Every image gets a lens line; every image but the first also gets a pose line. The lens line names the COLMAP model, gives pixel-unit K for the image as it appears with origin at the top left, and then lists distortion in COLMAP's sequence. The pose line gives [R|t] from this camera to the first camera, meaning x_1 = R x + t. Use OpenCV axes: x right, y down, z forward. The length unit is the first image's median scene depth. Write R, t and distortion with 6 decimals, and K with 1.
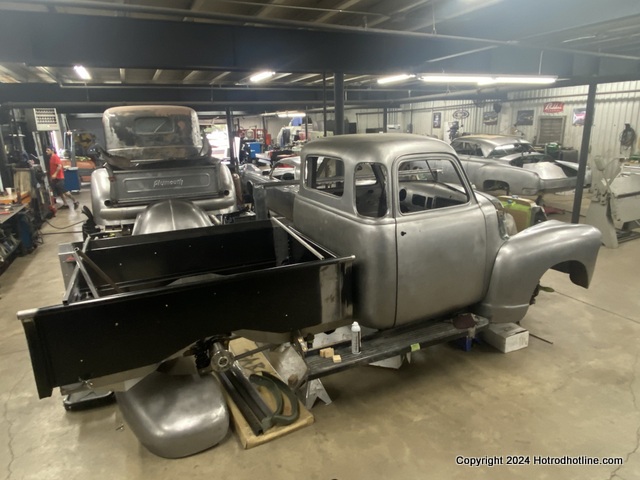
lens RADIAL K [[412.0, 0, 320.0], [0, 412.0, 240.0], [0, 0, 1]] dist [0.191346, -0.207521]
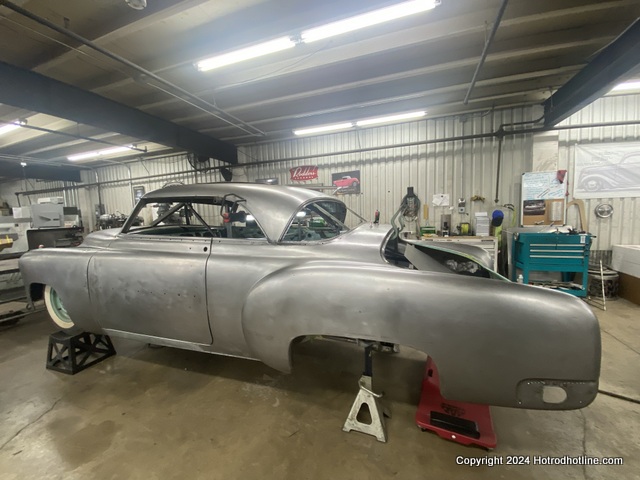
lens RADIAL K [[260.5, 0, 320.0], [0, 260.5, 240.0], [0, 0, 1]] dist [-0.000115, -0.011577]
pose [[0.701895, -0.061271, 0.709640, 0.229305], [0.206708, 0.970939, -0.120619, -0.132024], [-0.681627, 0.231350, 0.694162, 0.671758]]
